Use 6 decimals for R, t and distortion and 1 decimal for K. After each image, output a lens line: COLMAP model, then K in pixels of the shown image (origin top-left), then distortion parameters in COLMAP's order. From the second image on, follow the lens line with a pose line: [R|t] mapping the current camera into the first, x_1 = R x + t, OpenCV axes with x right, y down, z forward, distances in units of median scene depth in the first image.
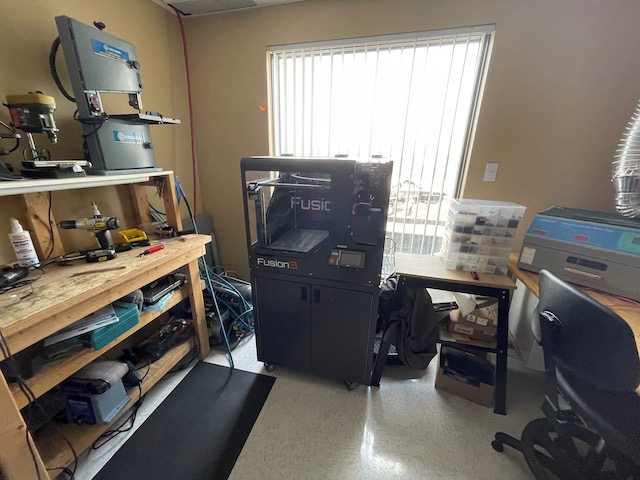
lens RADIAL K [[255.9, 0, 320.0], [0, 255.9, 239.2], [0, 0, 1]] dist [0.002611, -0.000256]
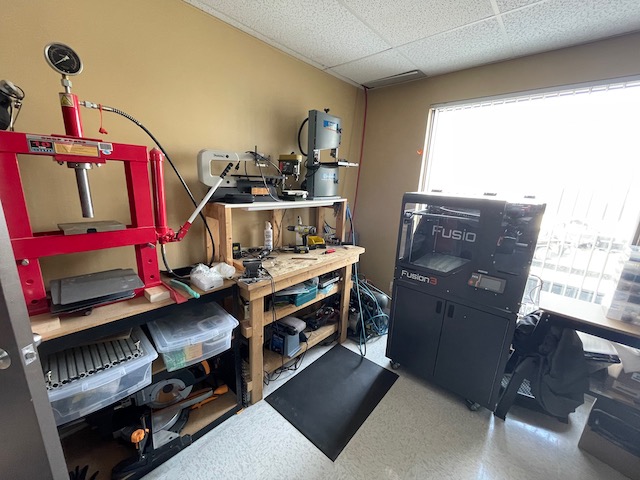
lens RADIAL K [[255.9, 0, 320.4], [0, 255.9, 241.2], [0, 0, 1]] dist [0.002611, -0.000256]
pose [[0.889191, 0.128150, -0.439224, -0.066472], [-0.168229, 0.984301, -0.053387, 0.068604], [0.425487, 0.121362, 0.896790, -0.330757]]
